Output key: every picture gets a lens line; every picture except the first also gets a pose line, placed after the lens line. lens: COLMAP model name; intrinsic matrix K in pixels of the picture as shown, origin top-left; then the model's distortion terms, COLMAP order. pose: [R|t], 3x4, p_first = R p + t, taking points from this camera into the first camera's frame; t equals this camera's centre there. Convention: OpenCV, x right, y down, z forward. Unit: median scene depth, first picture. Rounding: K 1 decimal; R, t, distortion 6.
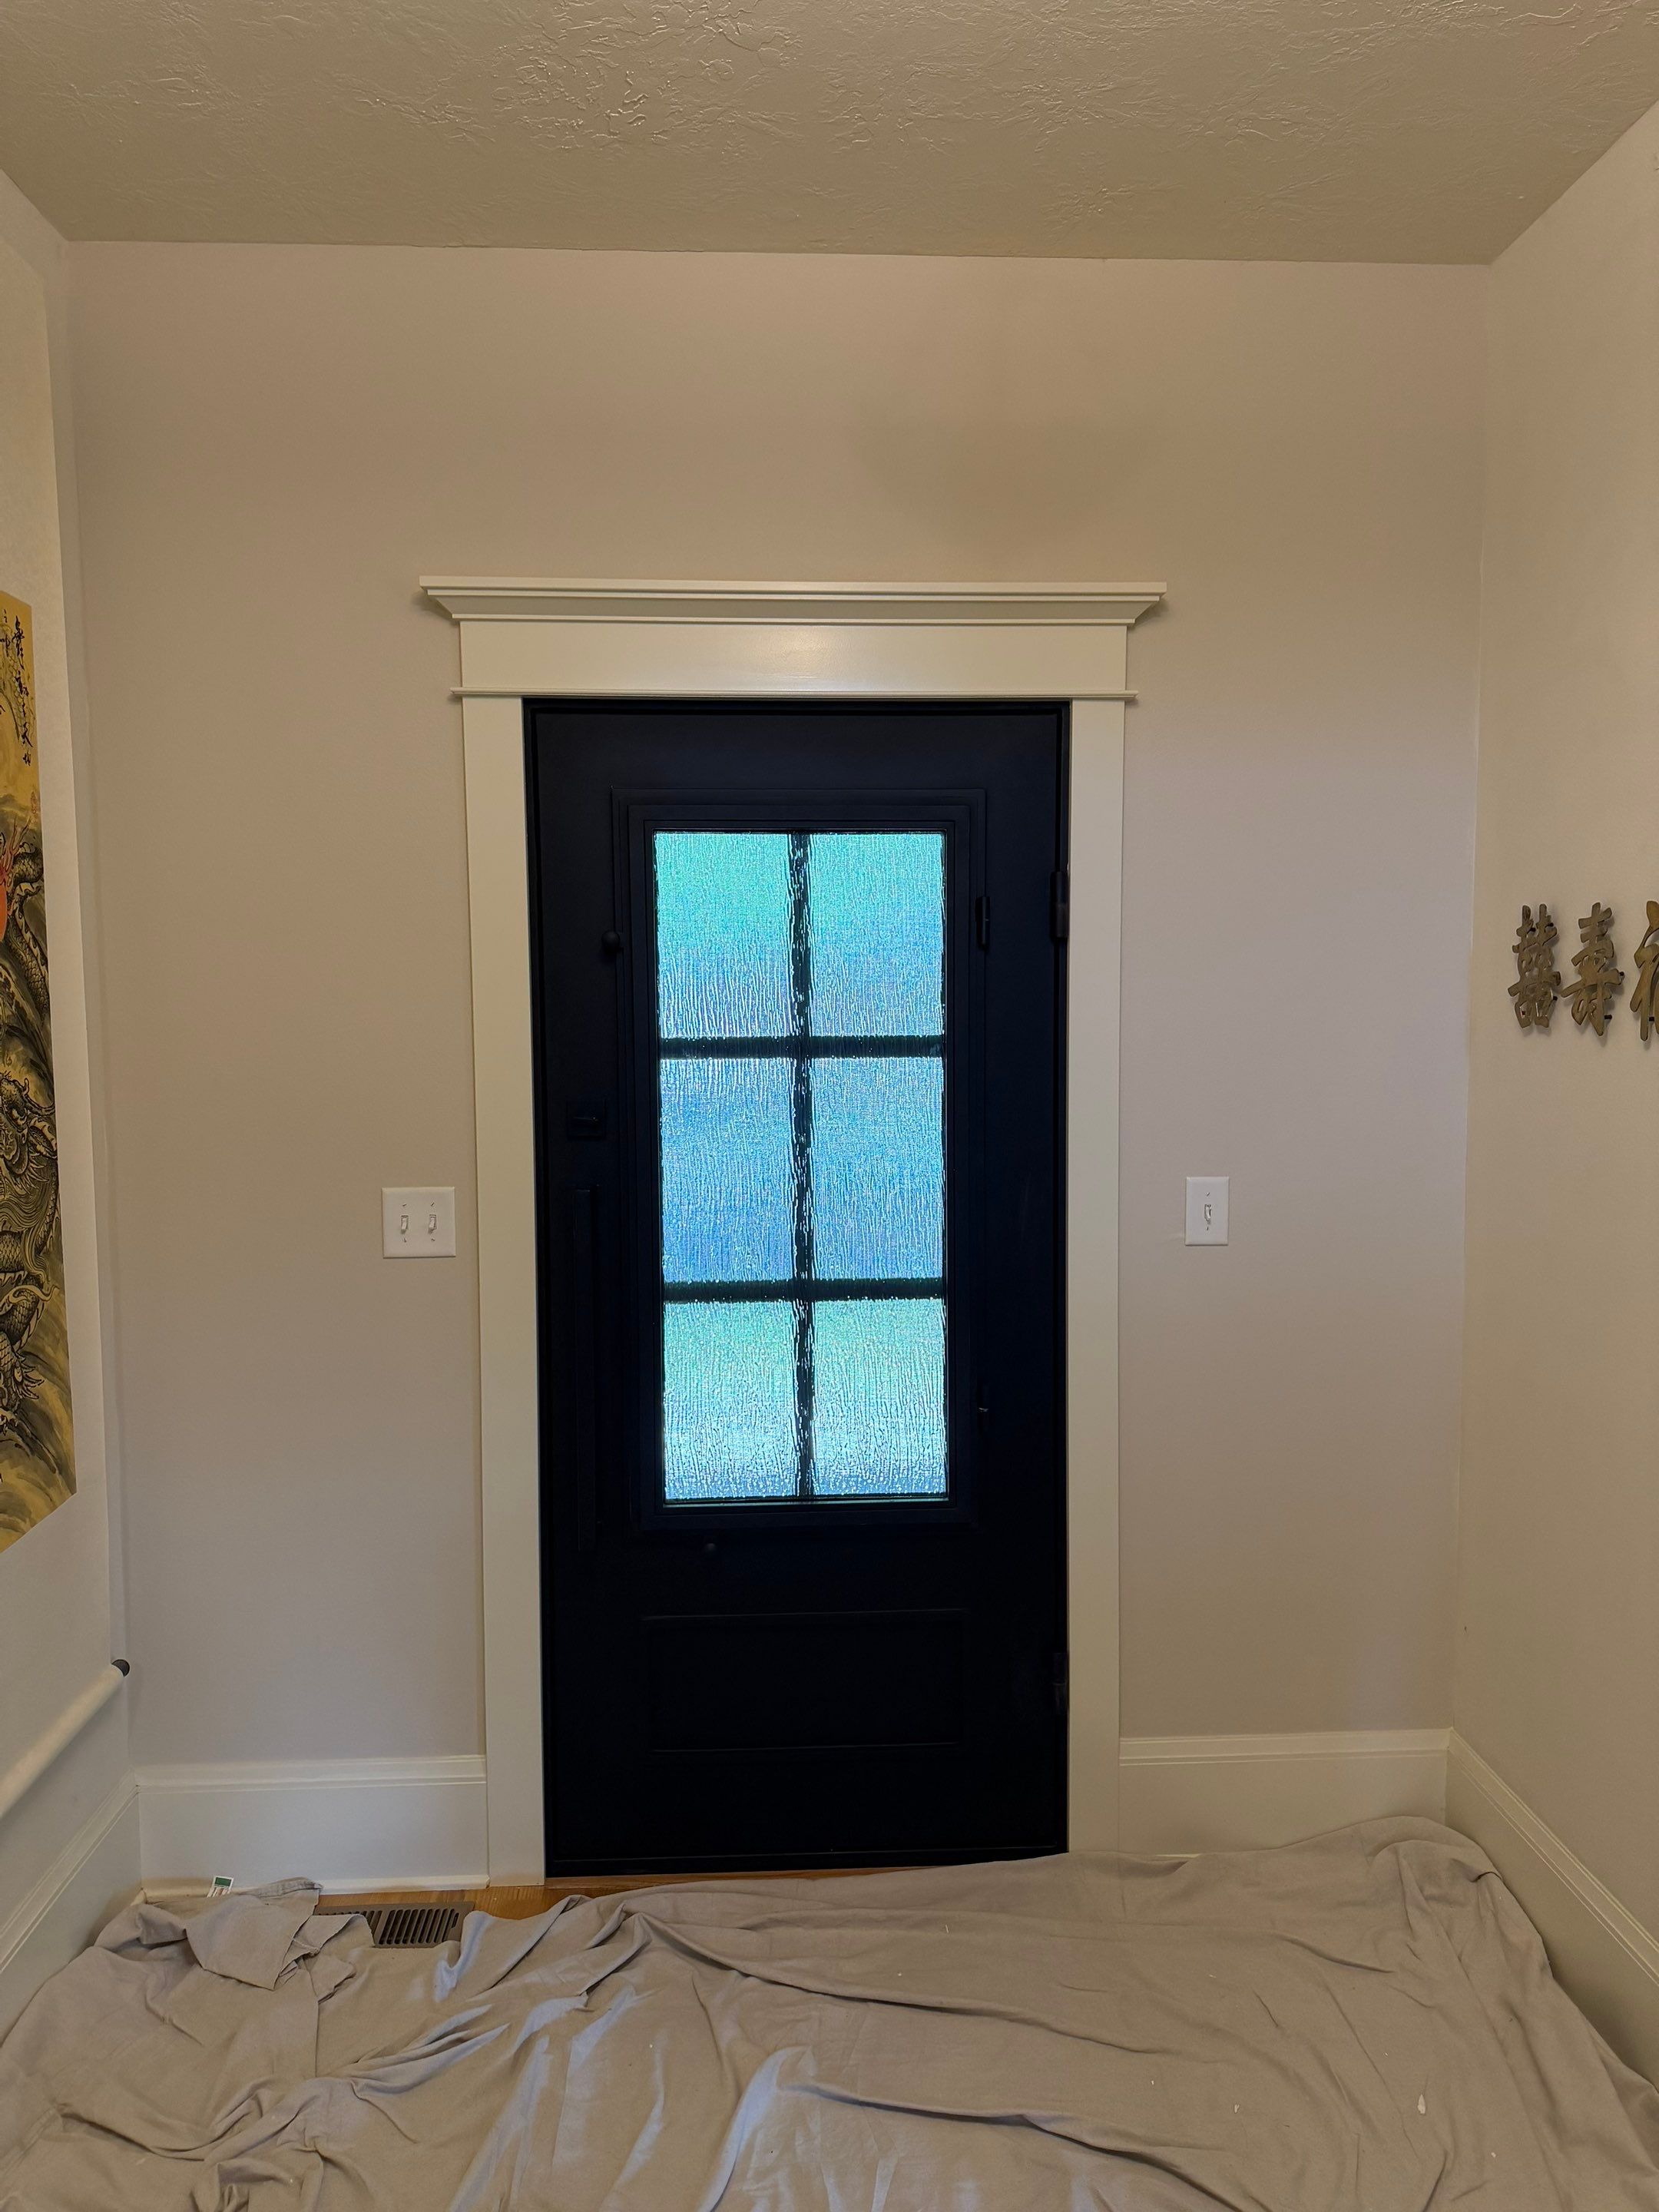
lens RADIAL K [[1582.4, 0, 843.2], [0, 1582.4, 1102.4], [0, 0, 1]] dist [-0.002624, -0.041186]
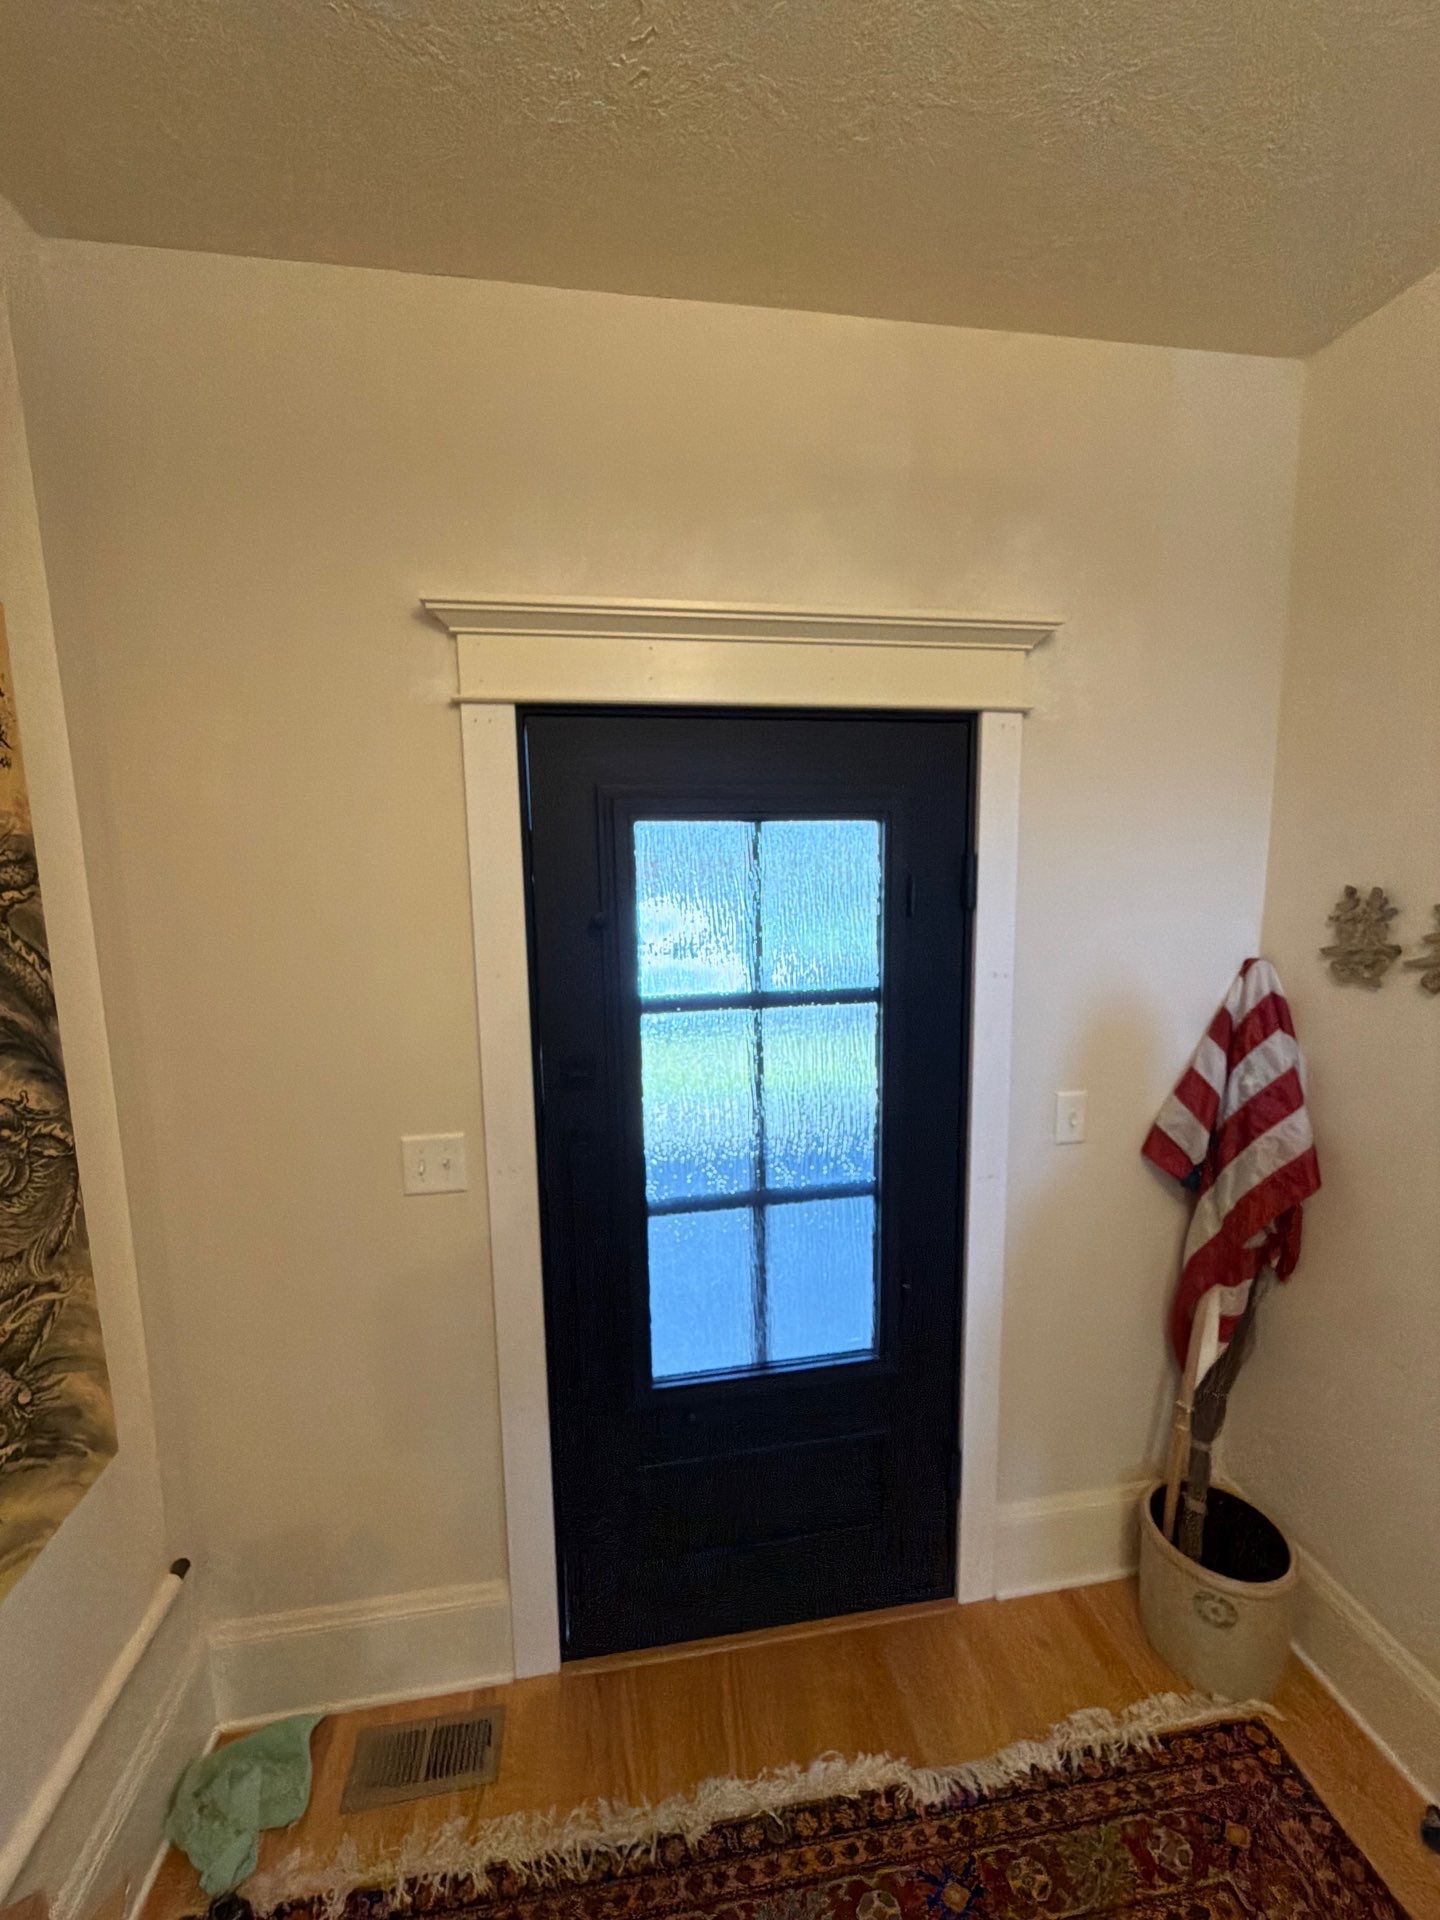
lens RADIAL K [[778.7, 0, 720.0], [0, 778.7, 960.0], [0, 0, 1]] dist [-0.031271, -0.000054]
pose [[0.996826, -0.015626, 0.078059, -0.102606], [0.011804, 0.998719, 0.049198, -0.098651], [-0.078728, -0.048120, 0.995734, 0.428737]]
